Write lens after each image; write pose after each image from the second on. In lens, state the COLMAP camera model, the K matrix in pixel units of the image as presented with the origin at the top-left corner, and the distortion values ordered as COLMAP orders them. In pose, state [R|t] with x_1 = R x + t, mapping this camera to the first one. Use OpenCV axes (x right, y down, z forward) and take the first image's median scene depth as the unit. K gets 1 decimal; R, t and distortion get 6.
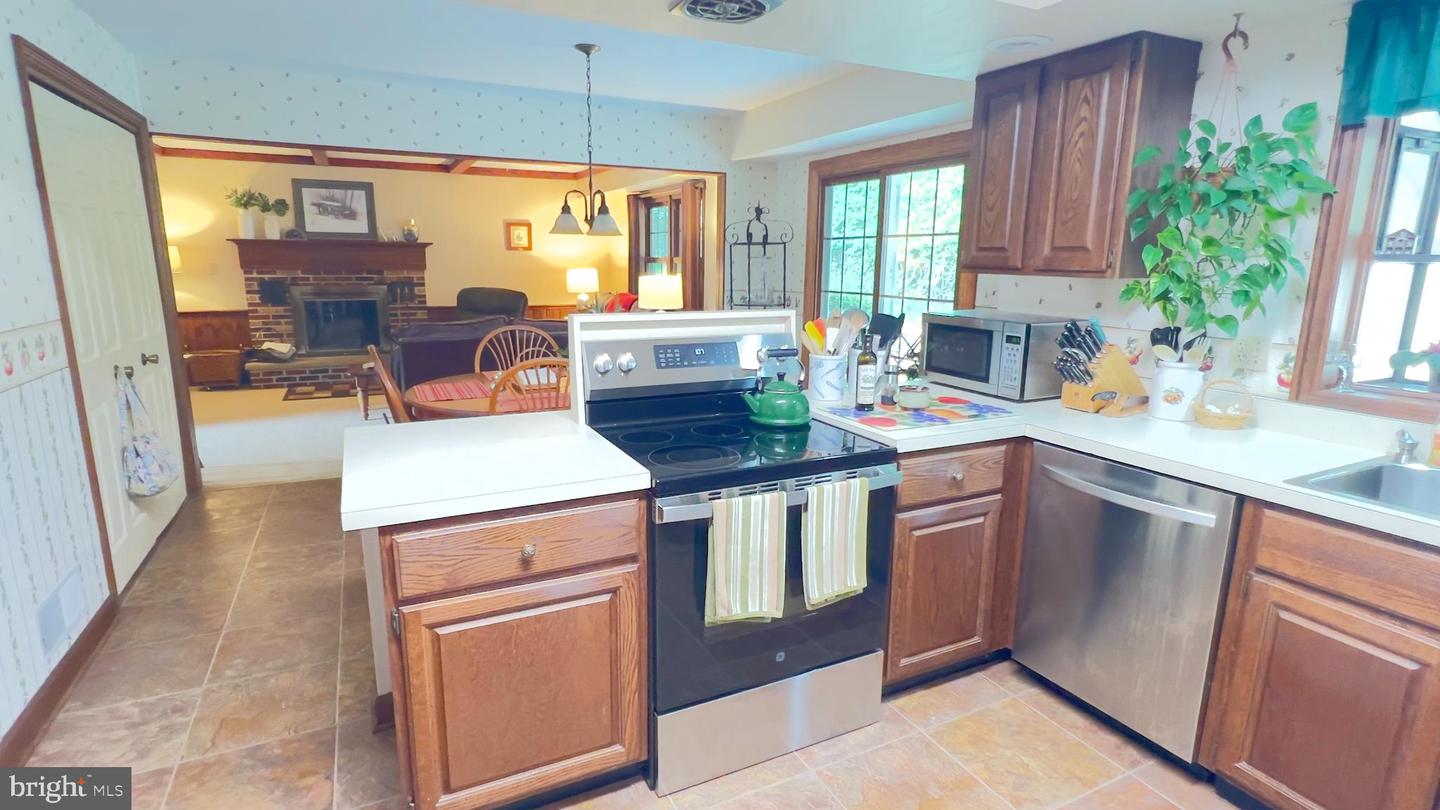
lens RADIAL K [[720.8, 0, 721.1], [0, 720.8, 406.4], [0, 0, 1]] dist [-0.005380, 0.002226]
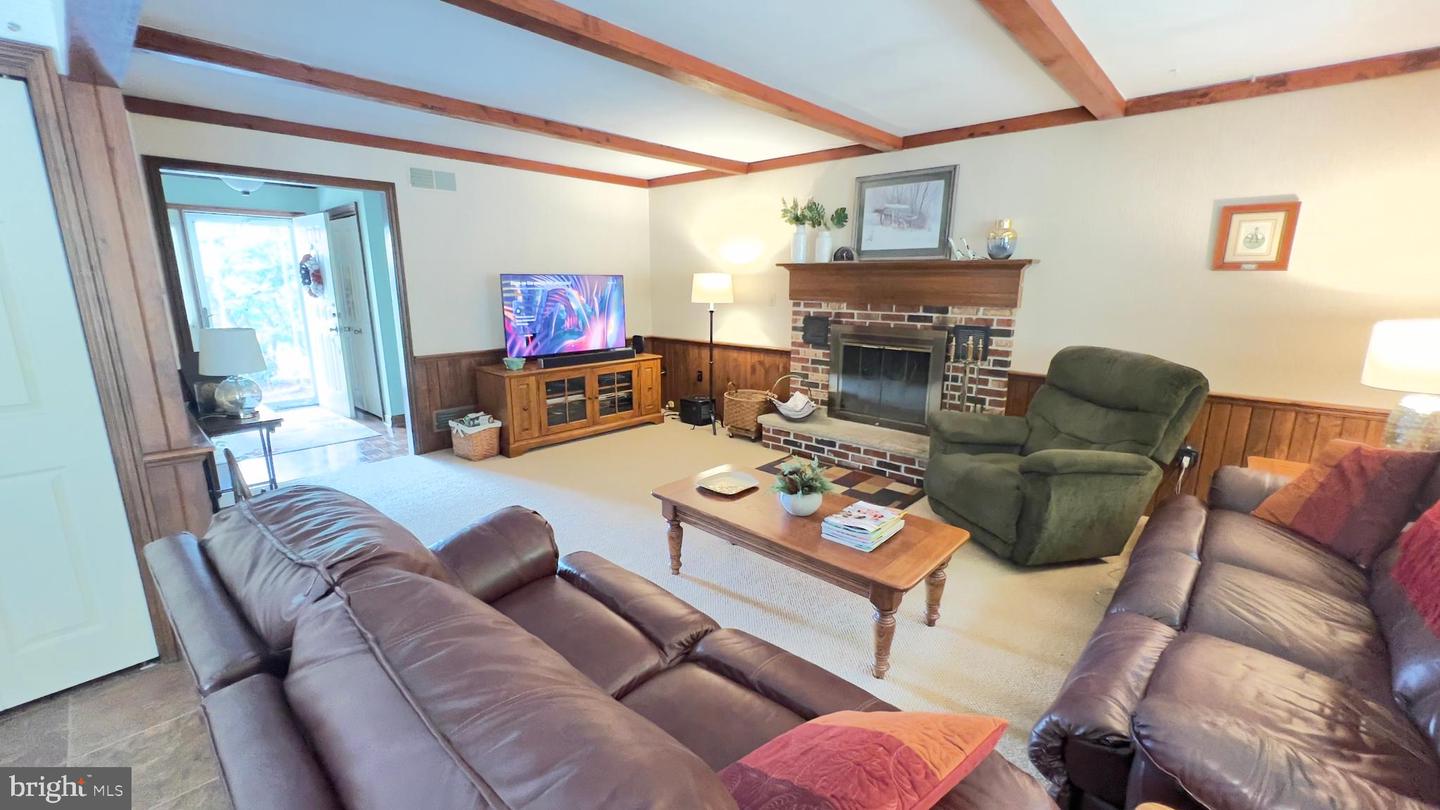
lens RADIAL K [[577.2, 0, 725.6], [0, 577.2, 399.8], [0, 0, 1]] dist [-0.004080, 0.000673]
pose [[0.359534, 0.175391, -0.916501, -0.133027], [-0.191781, 0.975098, 0.111371, -0.258569], [0.913212, 0.135726, 0.384217, 1.288628]]
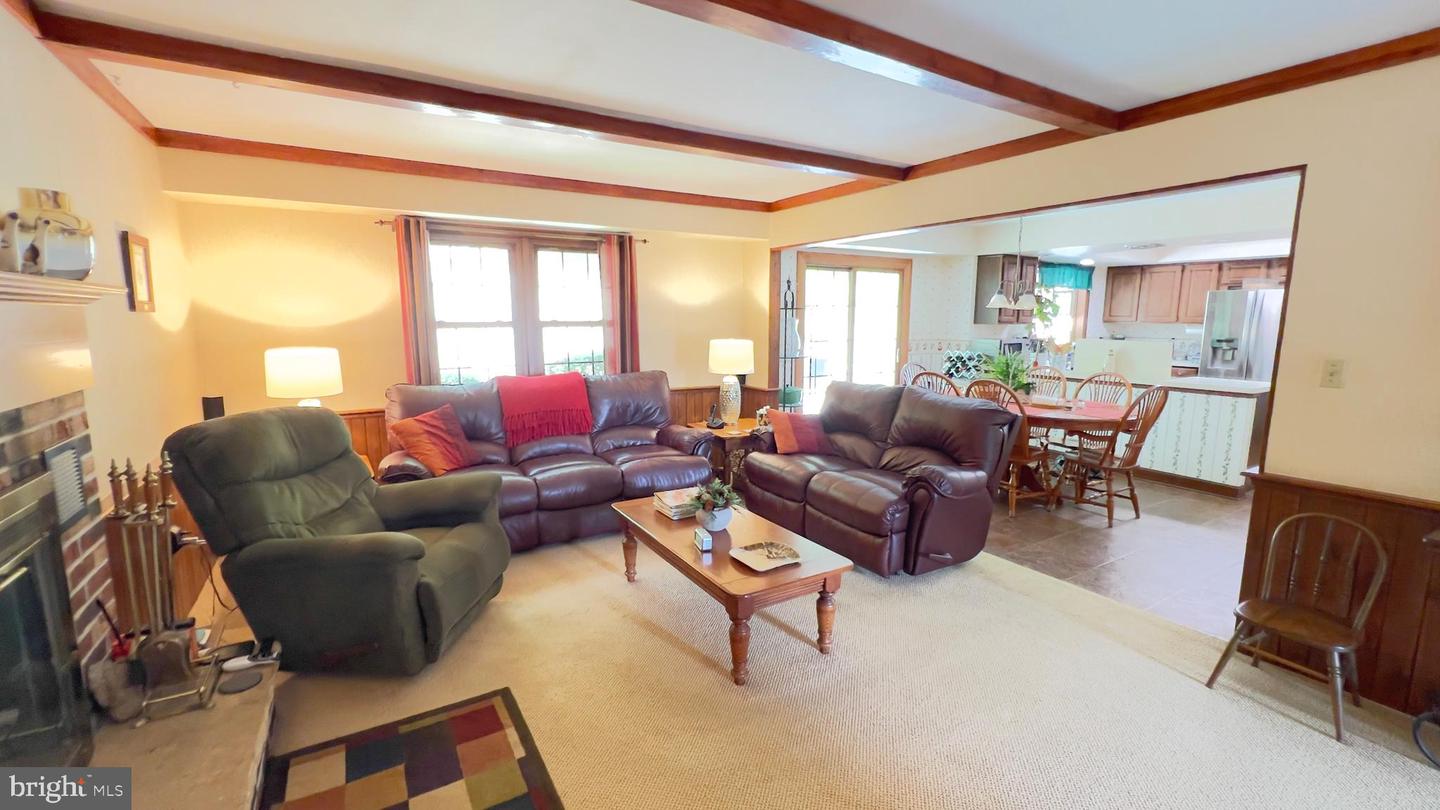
lens RADIAL K [[604.5, 0, 722.2], [0, 604.5, 405.4], [0, 0, 1]] dist [-0.001936, 0.000129]
pose [[-0.090622, -0.157070, 0.983421, -1.329024], [0.197413, 0.965055, 0.172329, -0.351867], [-0.976123, 0.209757, -0.056448, 1.595523]]
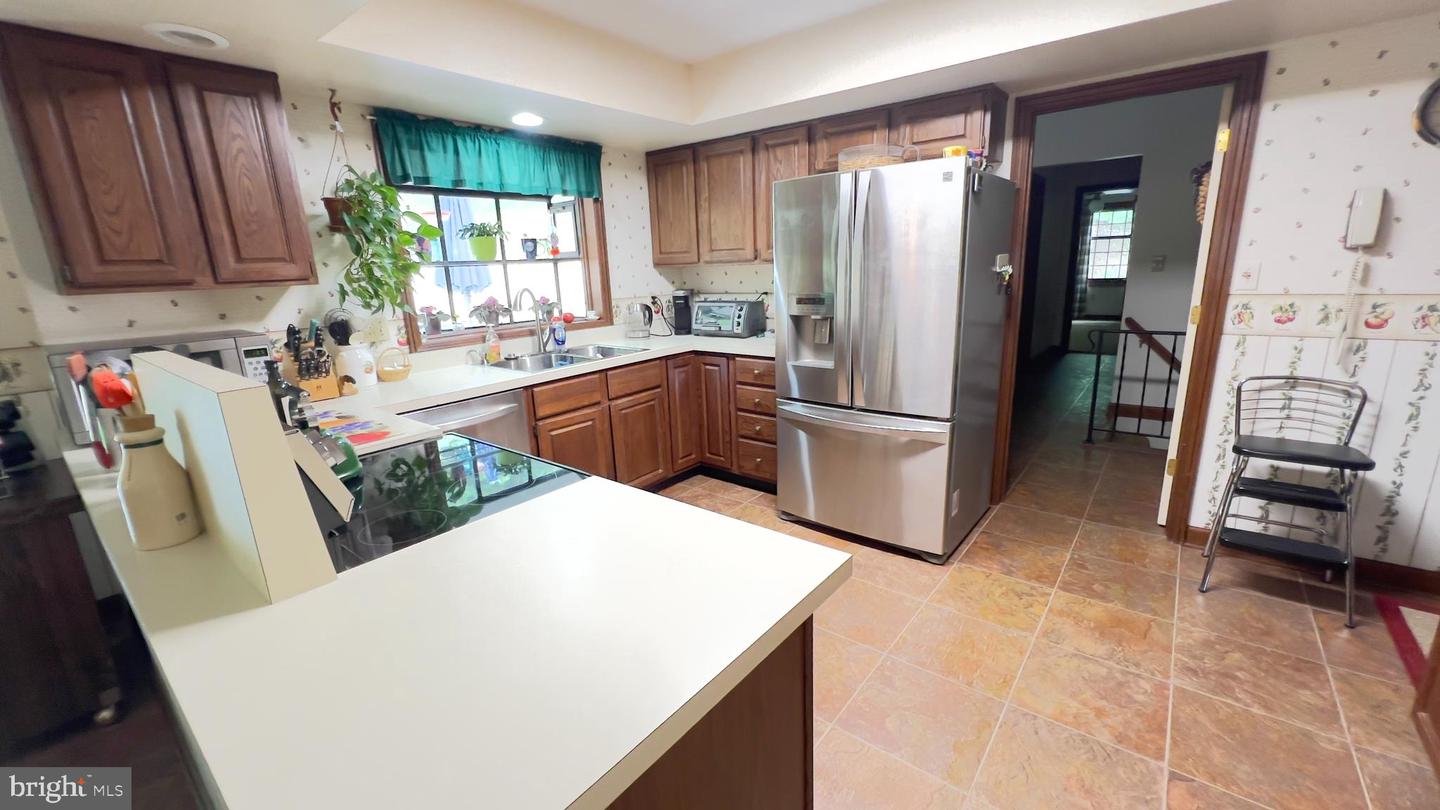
lens RADIAL K [[577.2, 0, 720.2], [0, 577.2, 404.3], [0, 0, 1]] dist [-0.004080, 0.000673]
pose [[-0.415599, -0.212254, 0.884435, -0.365606], [0.217770, 0.920886, 0.323333, -0.092258], [-0.883093, 0.326981, -0.336497, 0.465842]]
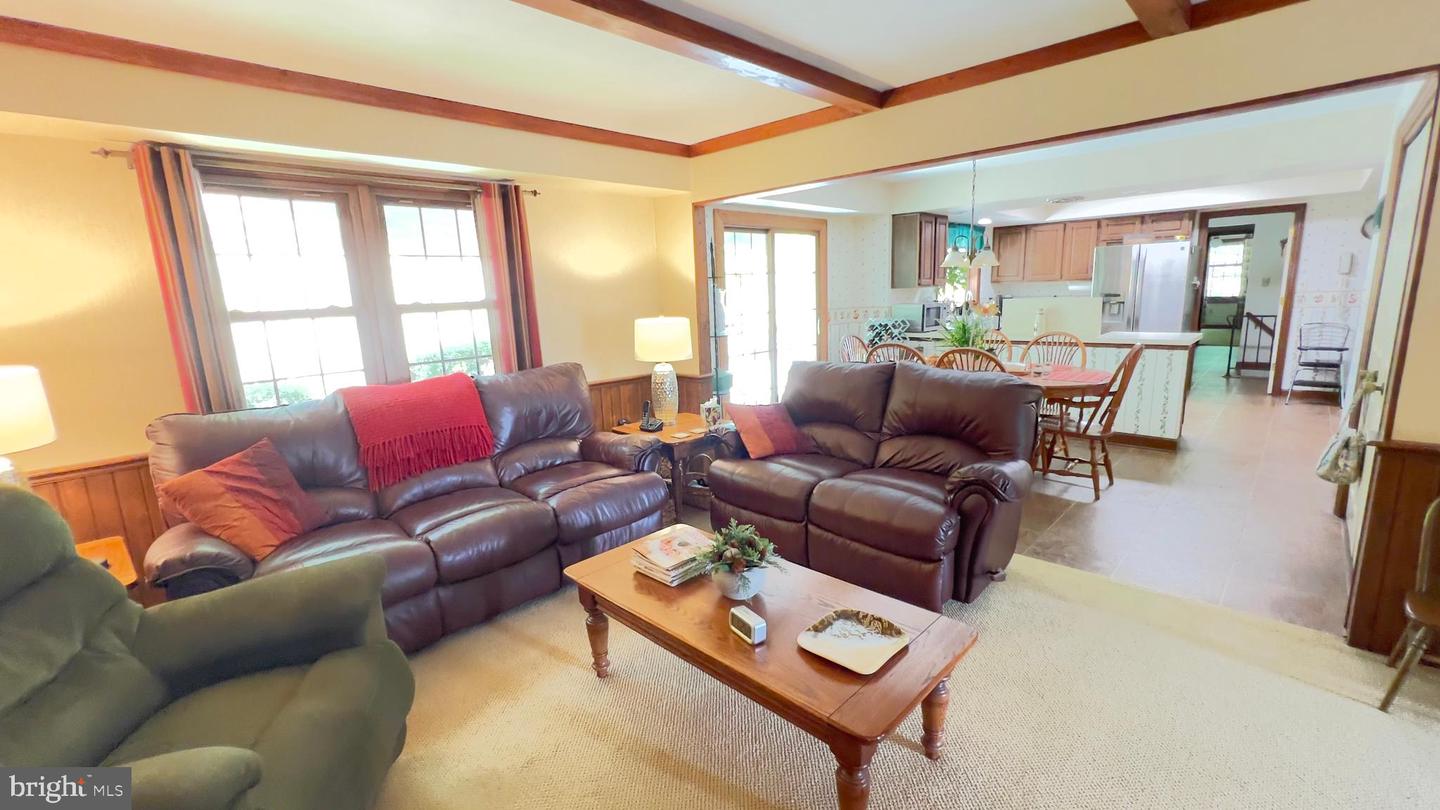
lens RADIAL K [[604.0, 0, 722.8], [0, 604.0, 405.2], [0, 0, 1]] dist [-0.001179, 0.000029]
pose [[-0.335257, -0.174435, 0.925838, -1.066564], [0.223438, 0.939952, 0.258004, -0.361801], [-0.915248, 0.293365, -0.276150, 1.697480]]
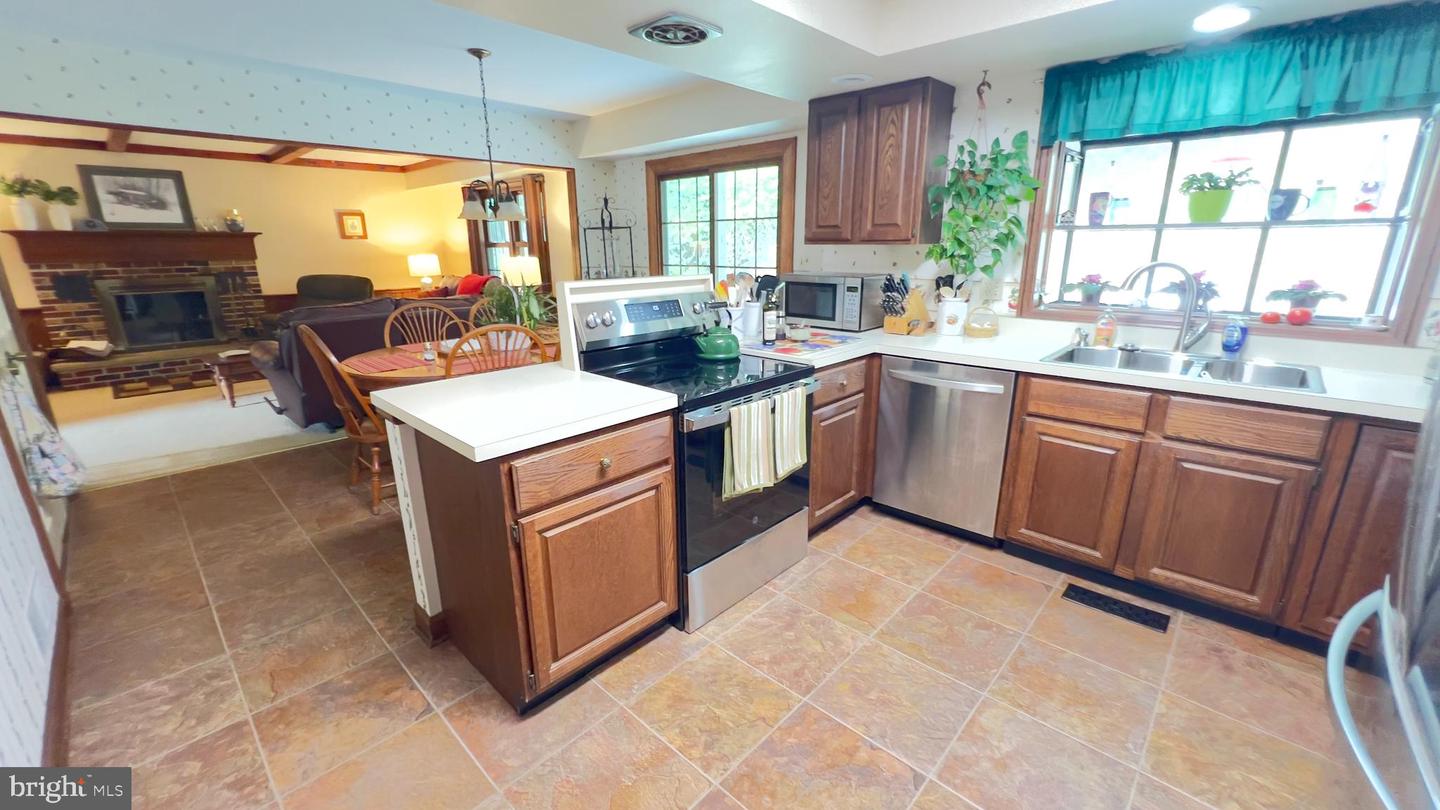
lens RADIAL K [[577.2, 0, 725.6], [0, 577.2, 403.5], [0, 0, 1]] dist [-0.004080, 0.000673]
pose [[0.937467, -0.110469, 0.330079, -0.158119], [0.087982, 0.992712, 0.082357, 0.011717], [-0.336772, -0.048166, 0.940354, -0.014745]]
